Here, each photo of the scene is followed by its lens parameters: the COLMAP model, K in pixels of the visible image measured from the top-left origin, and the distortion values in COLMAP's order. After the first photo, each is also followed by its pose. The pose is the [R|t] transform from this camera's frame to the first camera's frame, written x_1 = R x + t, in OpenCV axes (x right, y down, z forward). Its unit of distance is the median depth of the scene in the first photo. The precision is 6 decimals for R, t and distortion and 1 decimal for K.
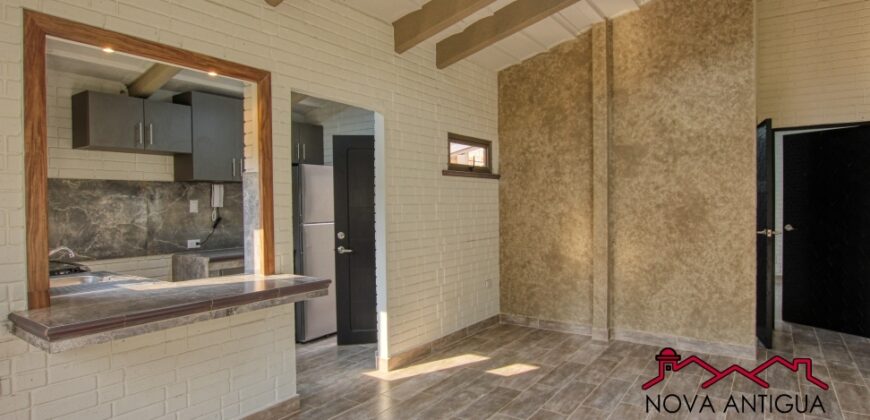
lens RADIAL K [[482.5, 0, 435.0], [0, 482.5, 210.0], [0, 0, 1]] dist [-0.014824, -0.000075]
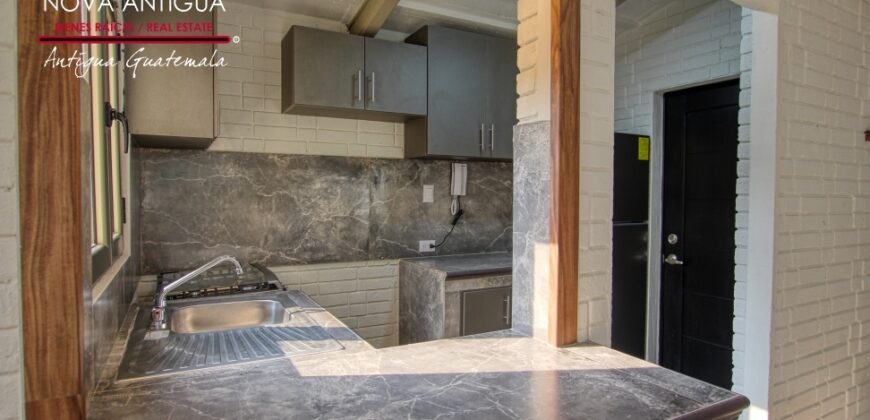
lens RADIAL K [[482.5, 0, 435.0], [0, 482.5, 210.0], [0, 0, 1]] dist [-0.014824, -0.000075]
pose [[0.894848, 0.030119, -0.445353, -0.189189], [-0.021328, 0.999466, 0.024741, -0.001479], [0.445861, -0.012641, 0.895013, 0.397118]]
